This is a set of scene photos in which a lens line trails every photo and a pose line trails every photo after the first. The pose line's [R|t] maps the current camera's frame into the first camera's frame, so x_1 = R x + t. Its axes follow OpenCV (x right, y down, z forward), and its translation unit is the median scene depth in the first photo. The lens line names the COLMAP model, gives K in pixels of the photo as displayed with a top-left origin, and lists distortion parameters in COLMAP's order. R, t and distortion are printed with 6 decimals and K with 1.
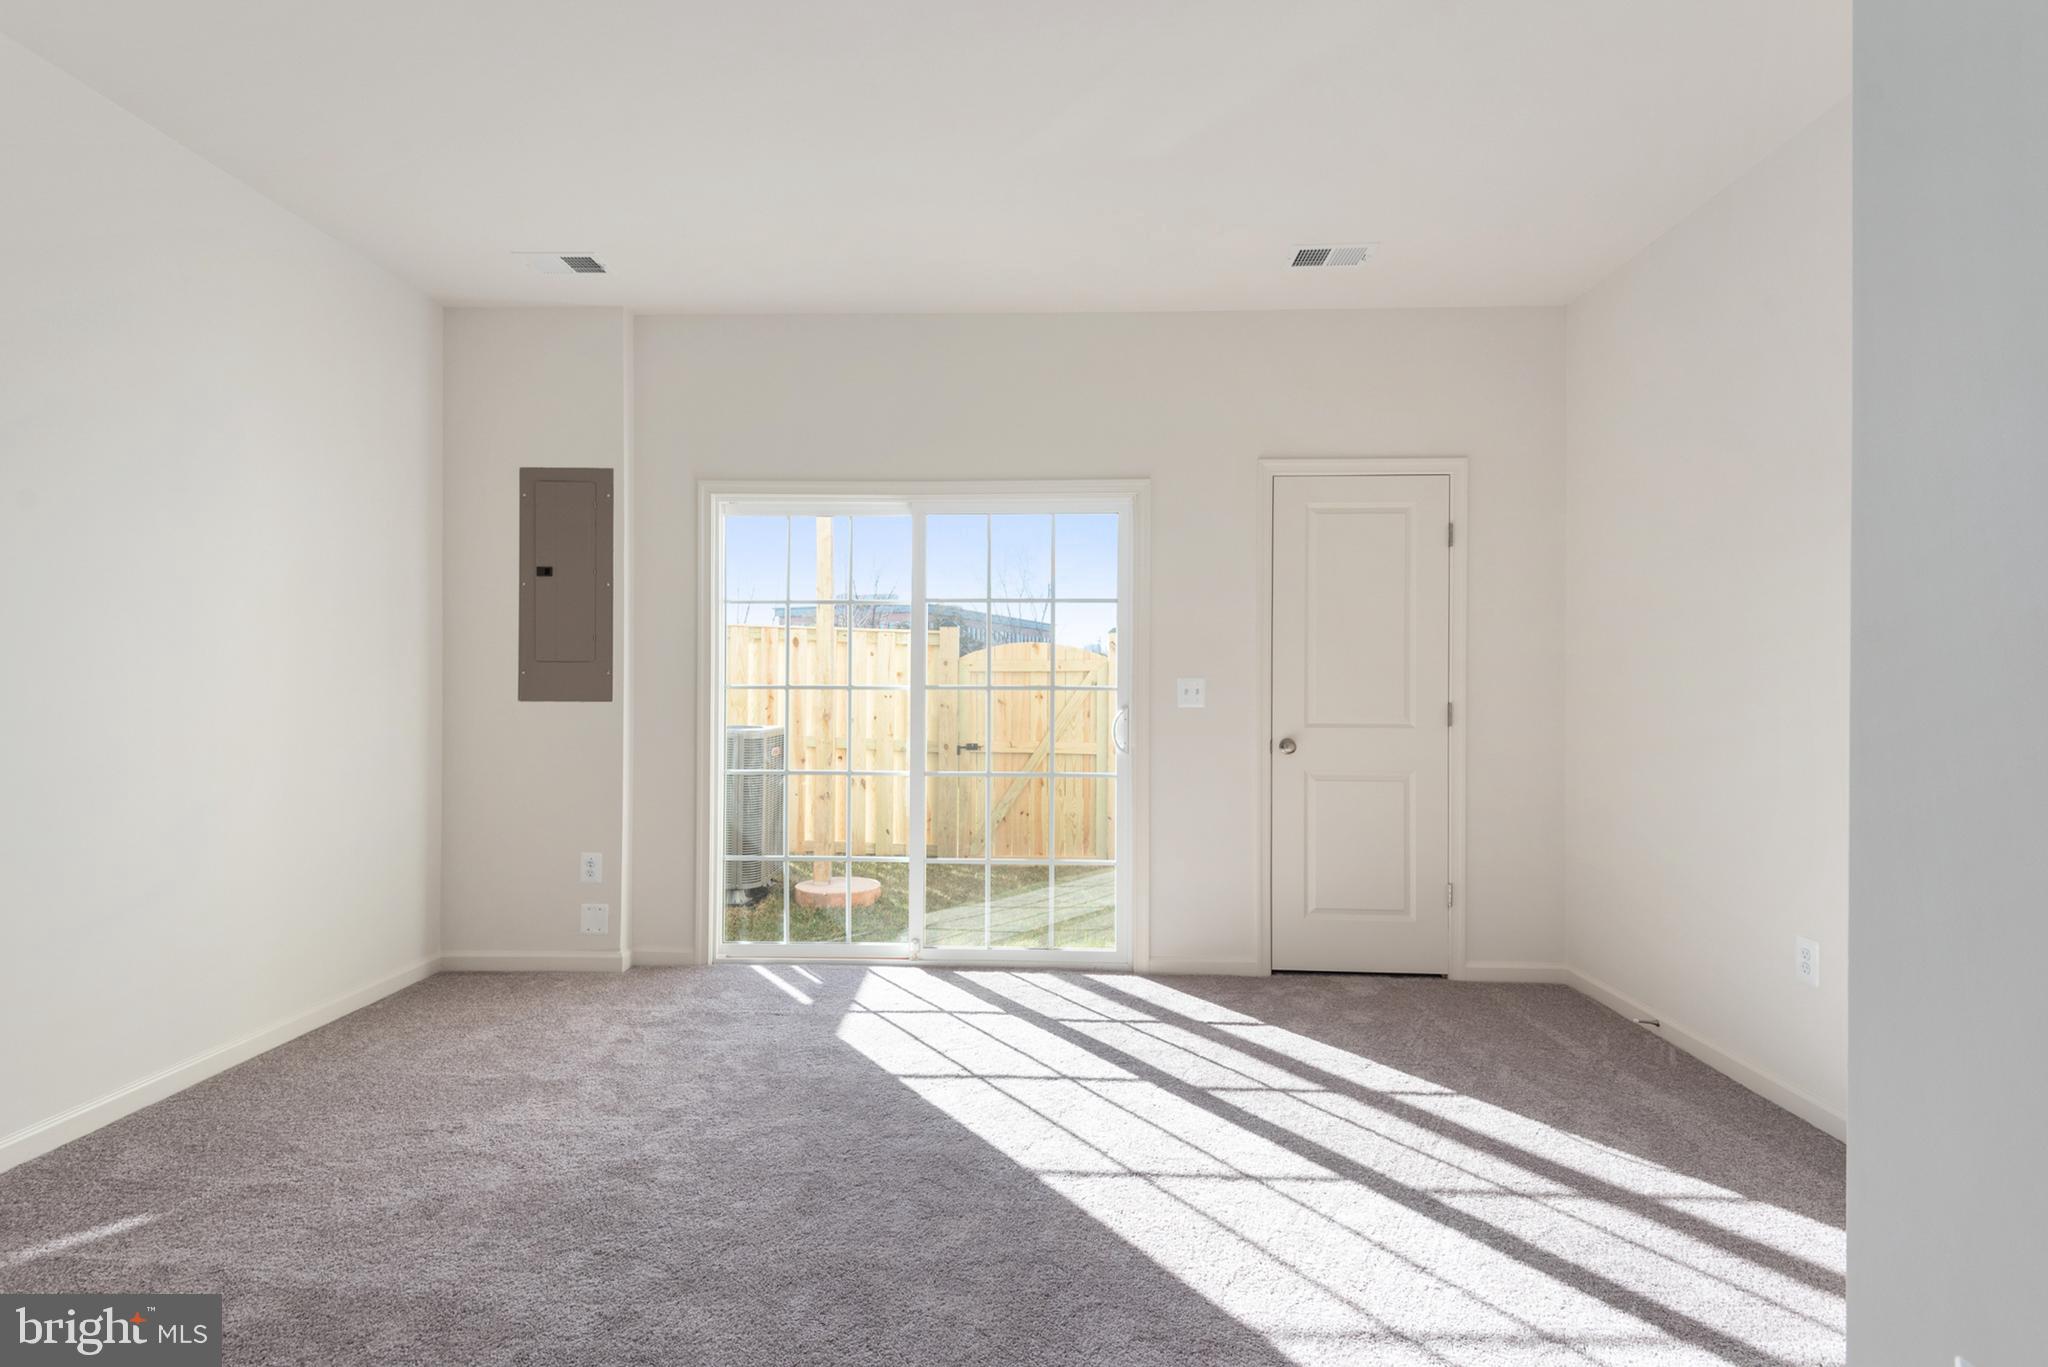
lens RADIAL K [[933.4, 0, 1028.3], [0, 933.4, 689.5], [0, 0, 1]] dist [-0.013247, -0.000942]
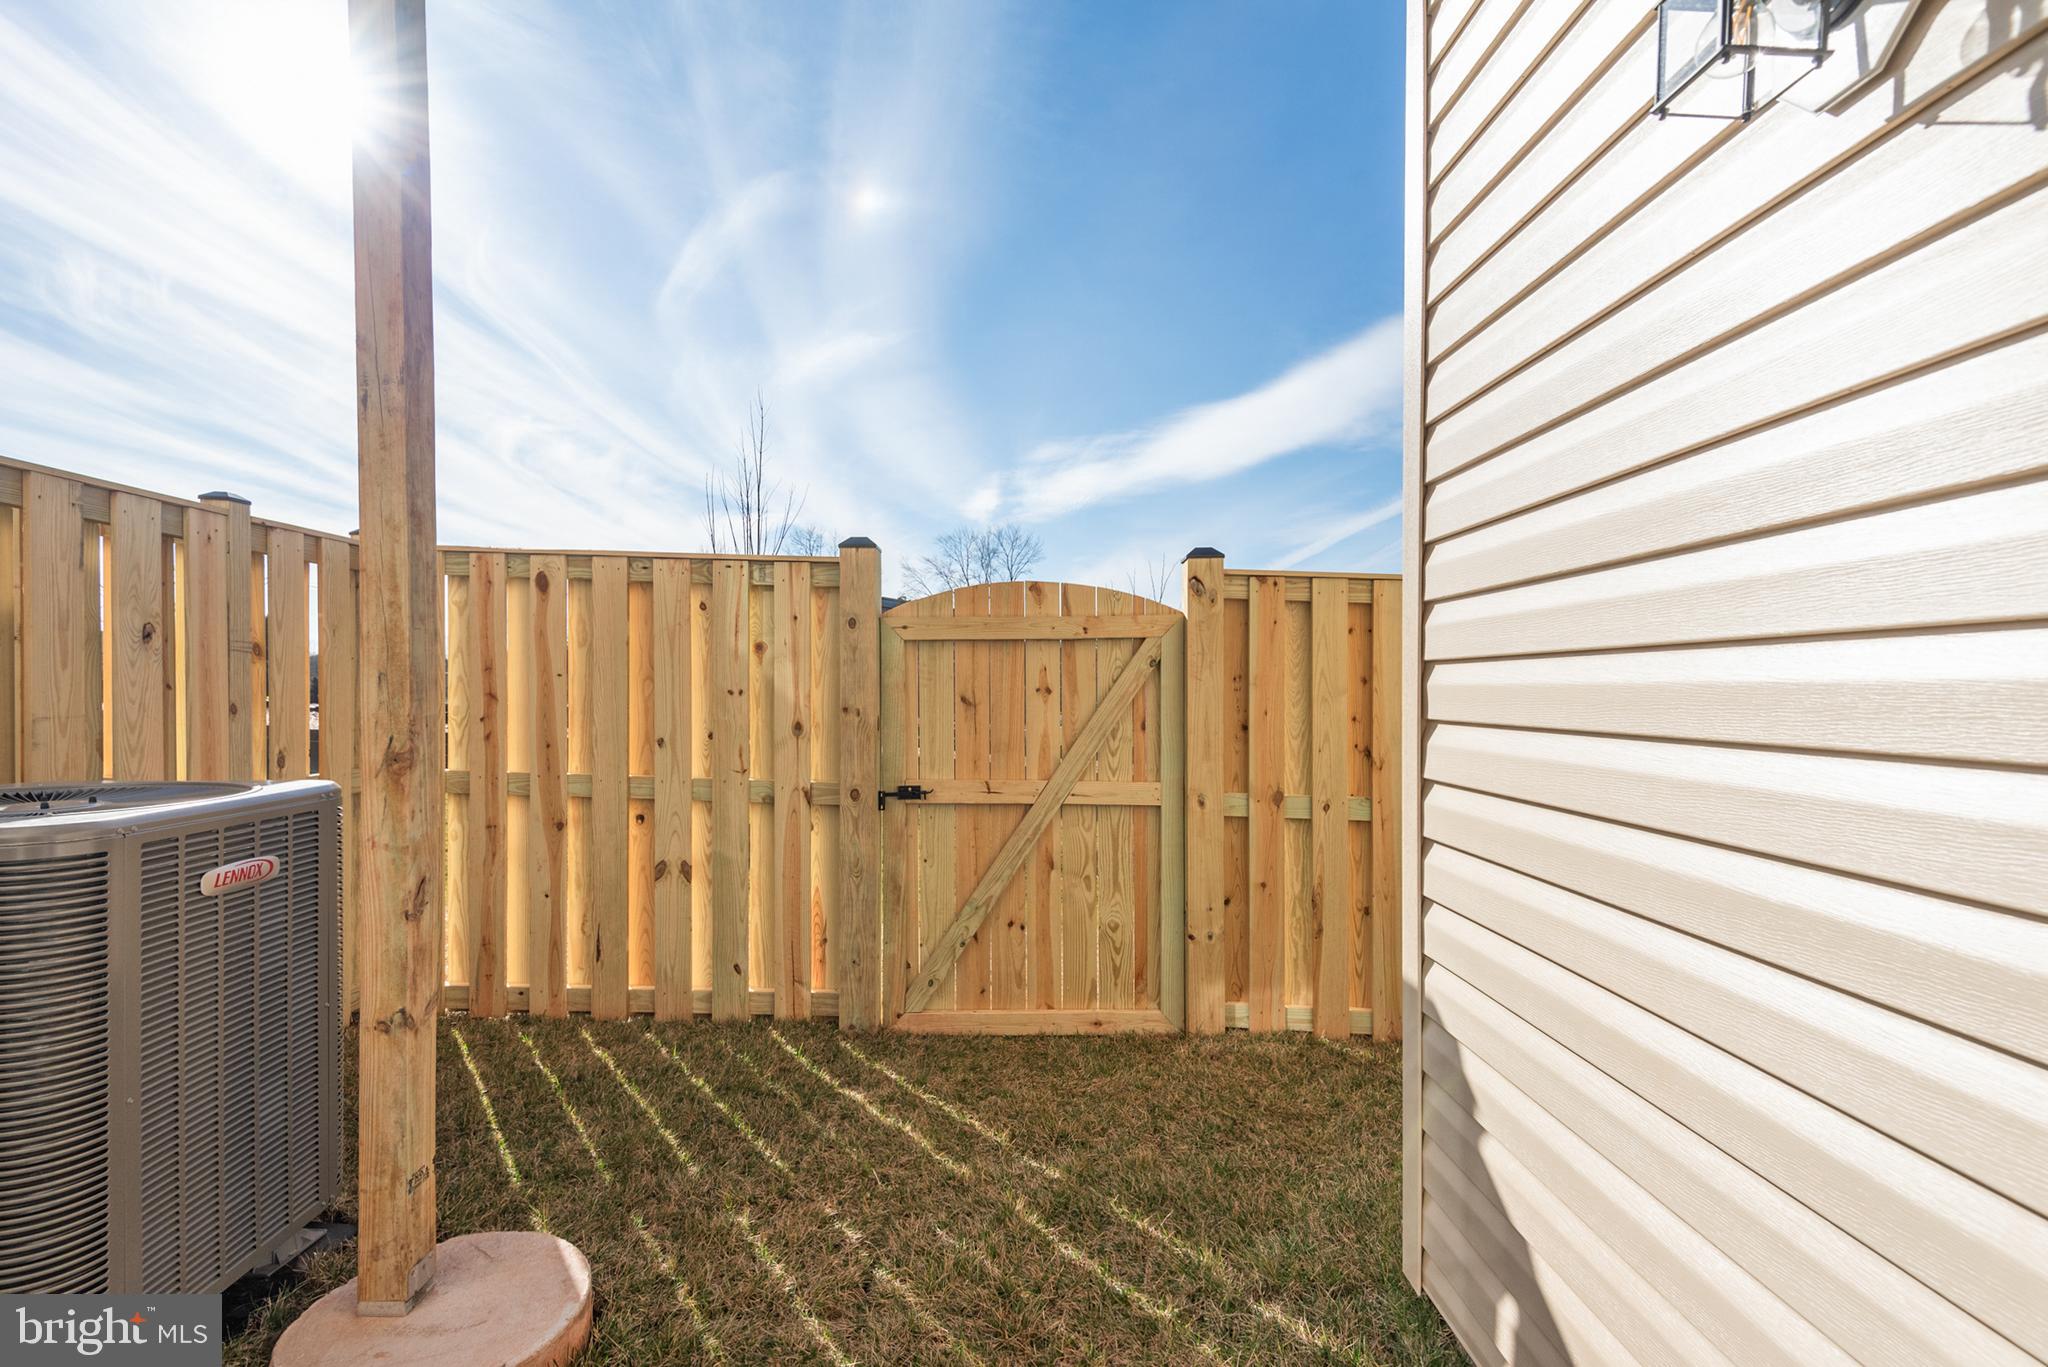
lens RADIAL K [[933.4, 0, 1025.1], [0, 933.4, 684.2], [0, 0, 1]] dist [-0.013247, -0.000942]
pose [[0.999883, -0.007836, 0.013137, -0.004860], [0.007730, 0.999937, 0.008109, 0.000461], [-0.013199, -0.008007, 0.999881, 0.508059]]
